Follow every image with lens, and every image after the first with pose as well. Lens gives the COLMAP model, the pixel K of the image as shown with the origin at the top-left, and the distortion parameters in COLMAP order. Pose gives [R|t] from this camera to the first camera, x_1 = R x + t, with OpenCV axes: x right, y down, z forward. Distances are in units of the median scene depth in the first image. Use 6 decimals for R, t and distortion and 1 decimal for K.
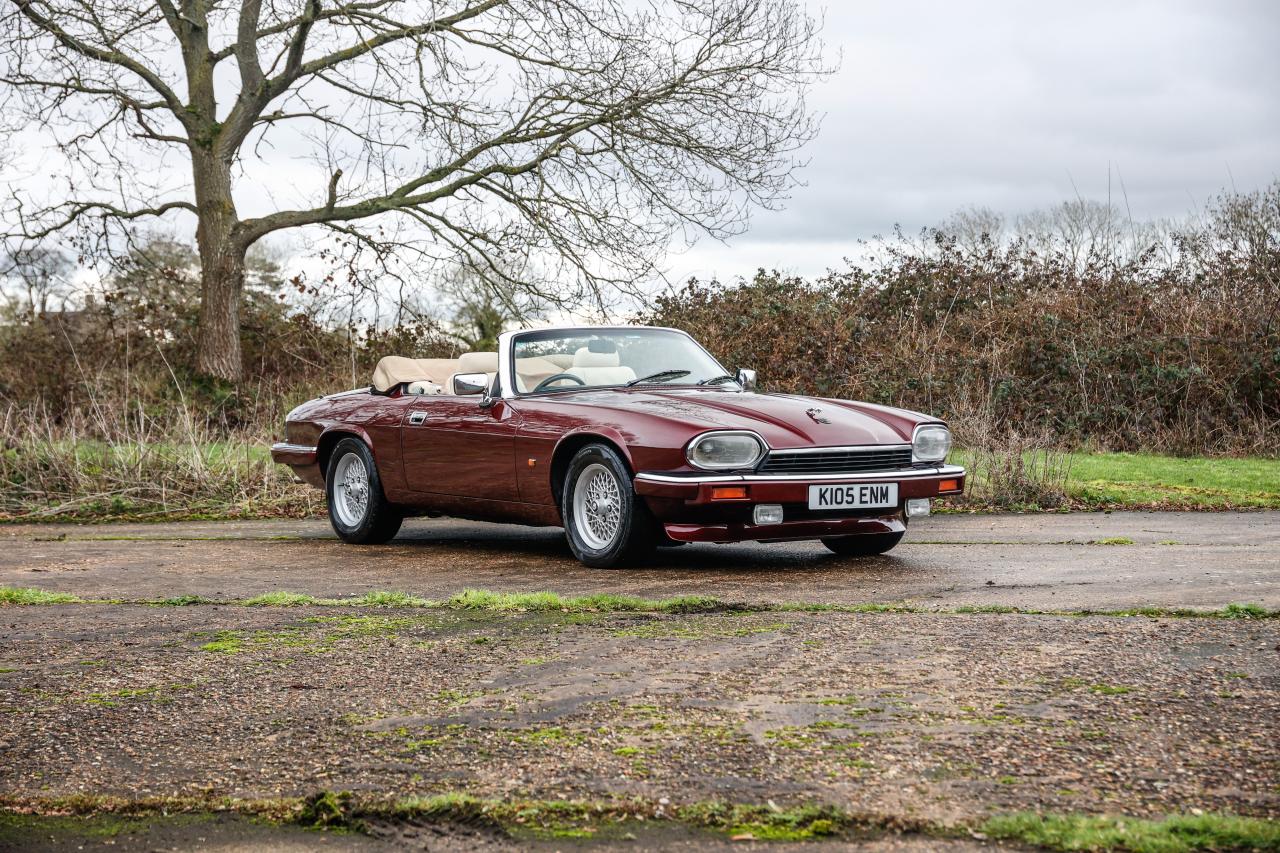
lens RADIAL K [[2724.3, 0, 633.6], [0, 2724.3, 425.1], [0, 0, 1]] dist [0.423945, 0.262927]
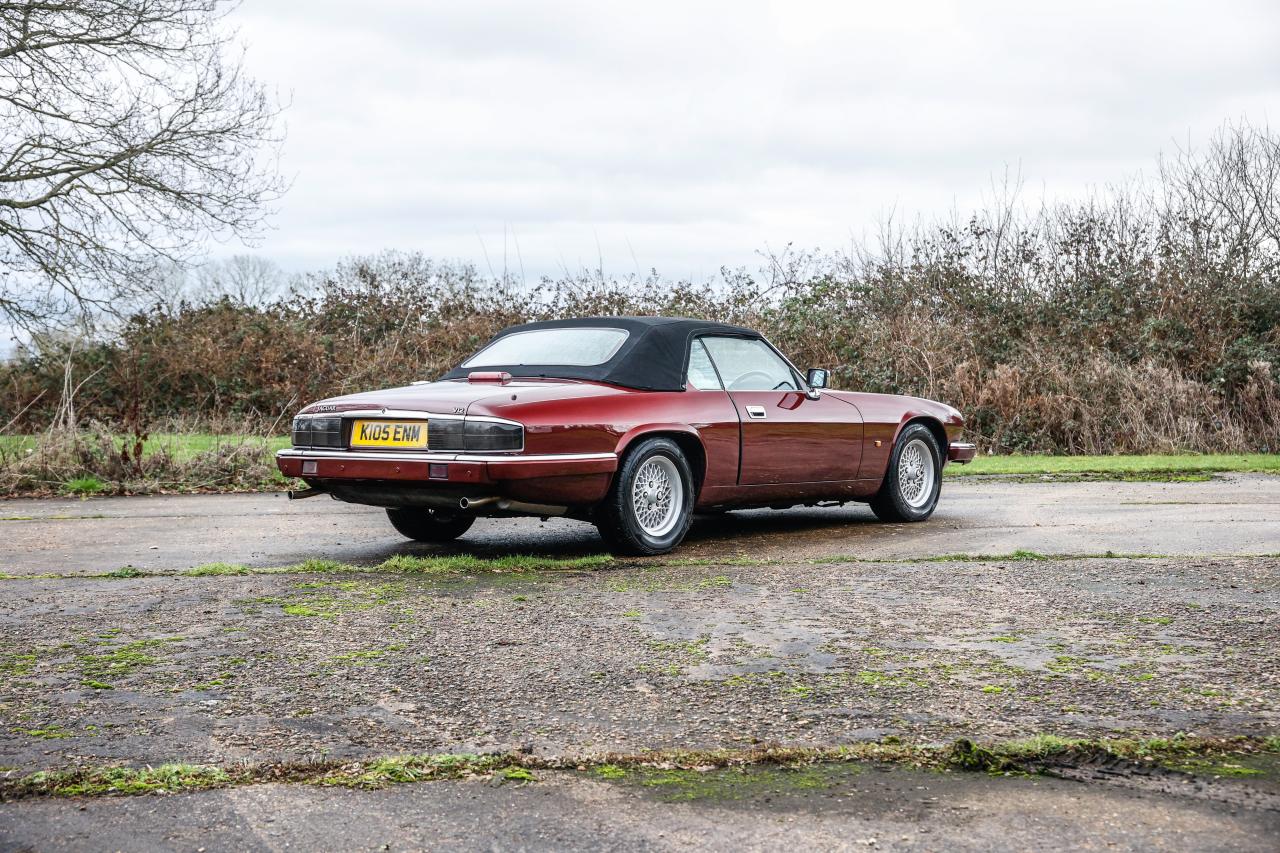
lens RADIAL K [[2014.3, 0, 645.5], [0, 2014.3, 414.1], [0, 0, 1]] dist [0.262217, 0.137562]
pose [[0.925681, -0.000047, 0.378305, -0.128563], [0.001946, 0.999987, -0.004638, 0.001703], [-0.378300, 0.005029, 0.925670, 0.071129]]
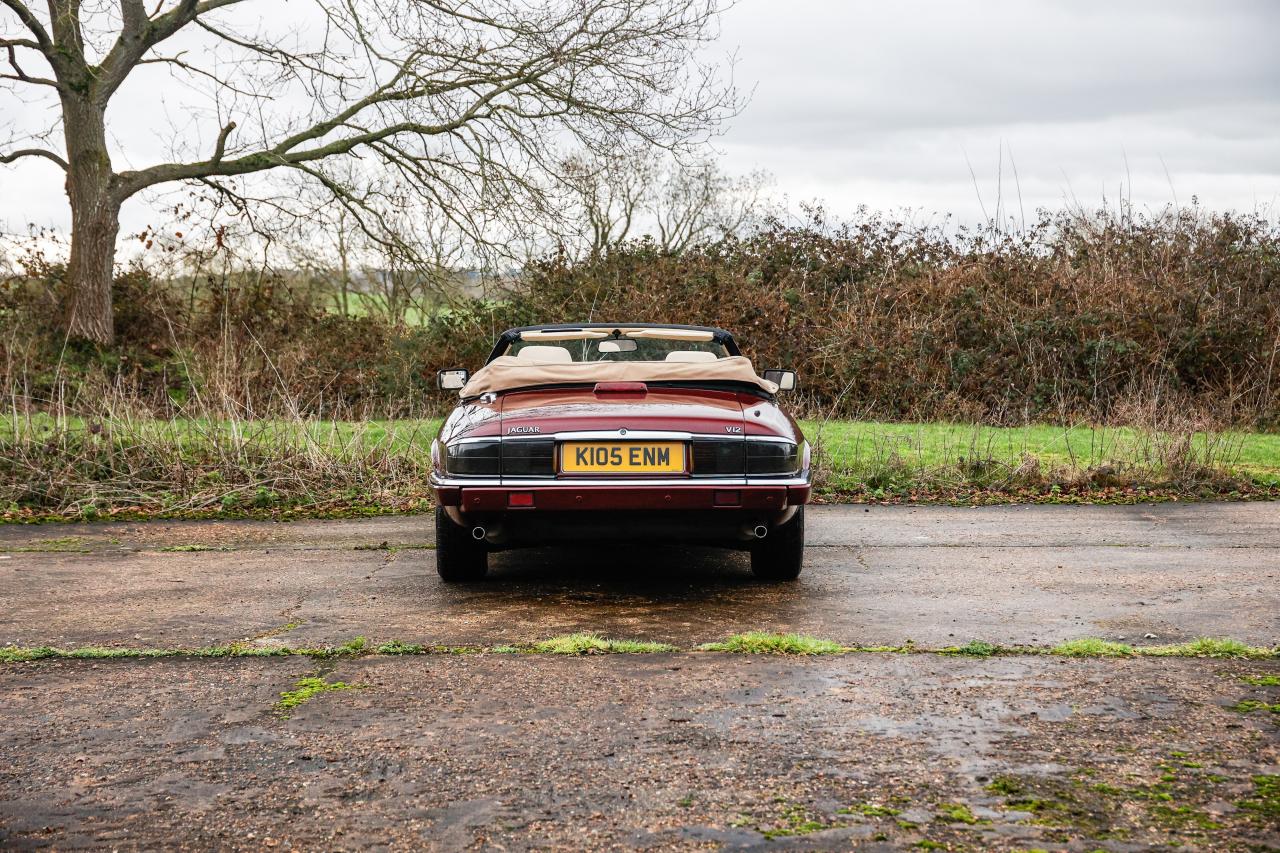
lens RADIAL K [[2561.6, 0, 640.4], [0, 2561.6, 408.3], [0, 0, 1]] dist [0.396740, 0.325586]
pose [[0.954518, -0.003978, 0.298126, -0.238059], [-0.003005, 0.999732, 0.022960, -0.015596], [-0.298138, -0.022811, 0.954250, 0.104420]]
